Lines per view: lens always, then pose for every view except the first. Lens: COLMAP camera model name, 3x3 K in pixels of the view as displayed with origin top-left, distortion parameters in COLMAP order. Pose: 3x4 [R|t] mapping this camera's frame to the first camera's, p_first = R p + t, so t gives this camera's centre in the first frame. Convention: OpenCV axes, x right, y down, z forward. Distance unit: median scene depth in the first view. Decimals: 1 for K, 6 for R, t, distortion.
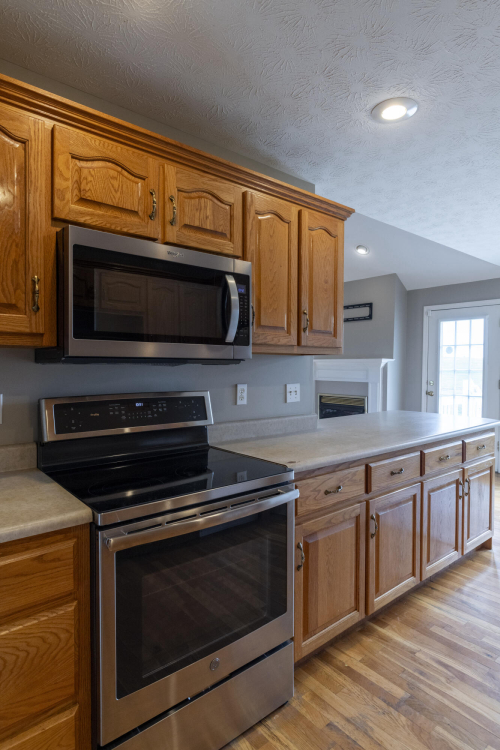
lens RADIAL K [[428.1, 0, 250.4], [0, 428.1, 371.5], [0, 0, 1]] dist [-0.003937, -0.000284]
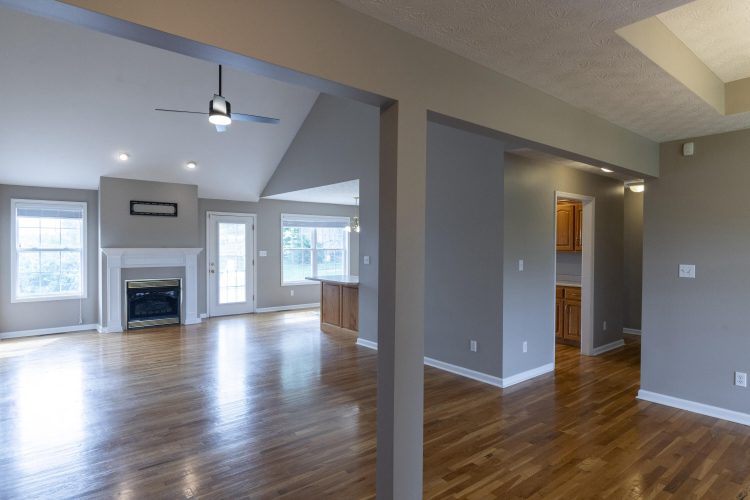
lens RADIAL K [[428.1, 0, 372.4], [0, 428.1, 250.7], [0, 0, 1]] dist [-0.003937, -0.000284]
pose [[0.014156, -0.017753, 0.999742, -1.107355], [0.013445, 0.999755, 0.017563, -0.040004], [-0.999809, 0.013193, 0.014391, 0.460442]]
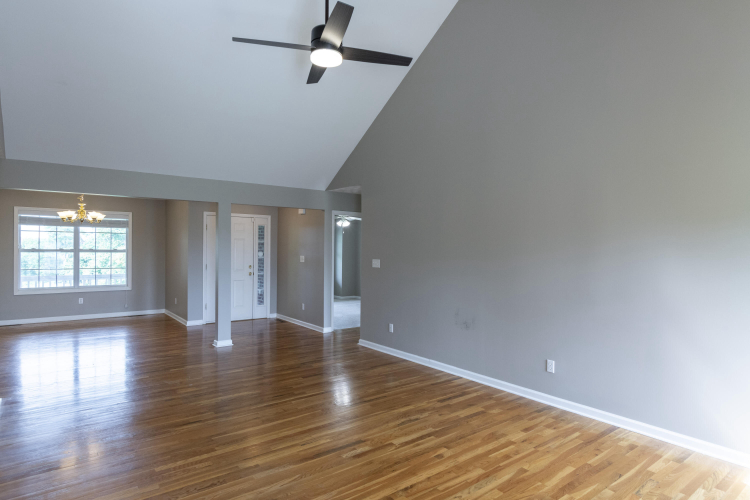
lens RADIAL K [[426.1, 0, 374.9], [0, 426.1, 251.7], [0, 0, 1]] dist [-0.005161, -0.000055]
pose [[-0.039684, 0.005038, -0.999200, 0.417431], [-0.029987, 0.999531, 0.006231, -0.043670], [0.998762, 0.030210, -0.039515, 0.901154]]
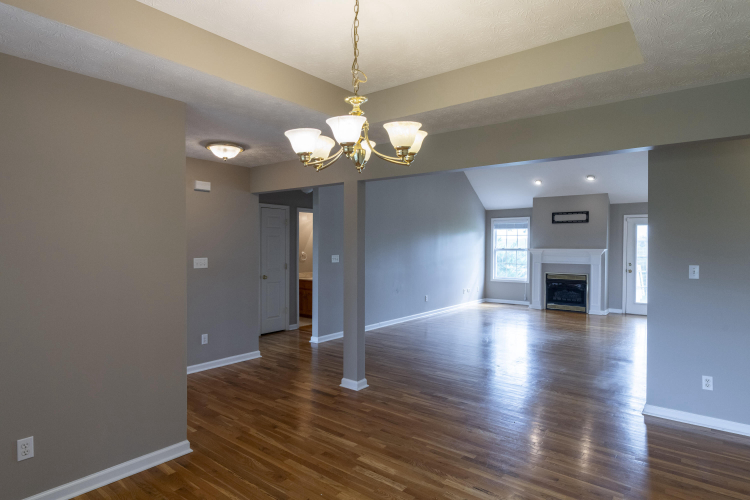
lens RADIAL K [[428.1, 0, 372.4], [0, 428.1, 250.7], [0, 0, 1]] dist [-0.003937, -0.000284]
pose [[0.980475, -0.004130, 0.196602, -0.858027], [0.004750, 0.999985, -0.002686, -0.024778], [-0.196588, 0.003568, 0.980480, -0.366480]]
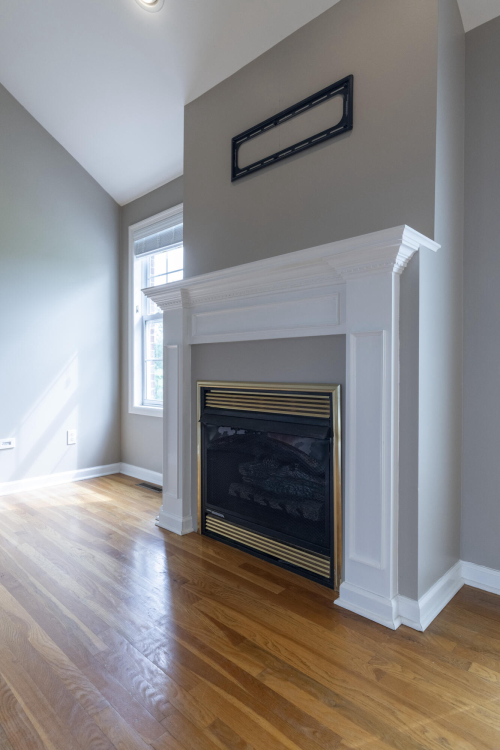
lens RADIAL K [[428.1, 0, 250.4], [0, 428.1, 371.5], [0, 0, 1]] dist [-0.003937, -0.000284]
pose [[0.993996, -0.007849, 0.109139, 0.202523], [0.008875, 0.999921, -0.008916, 0.057933], [-0.109060, 0.009831, 0.993987, 0.805458]]
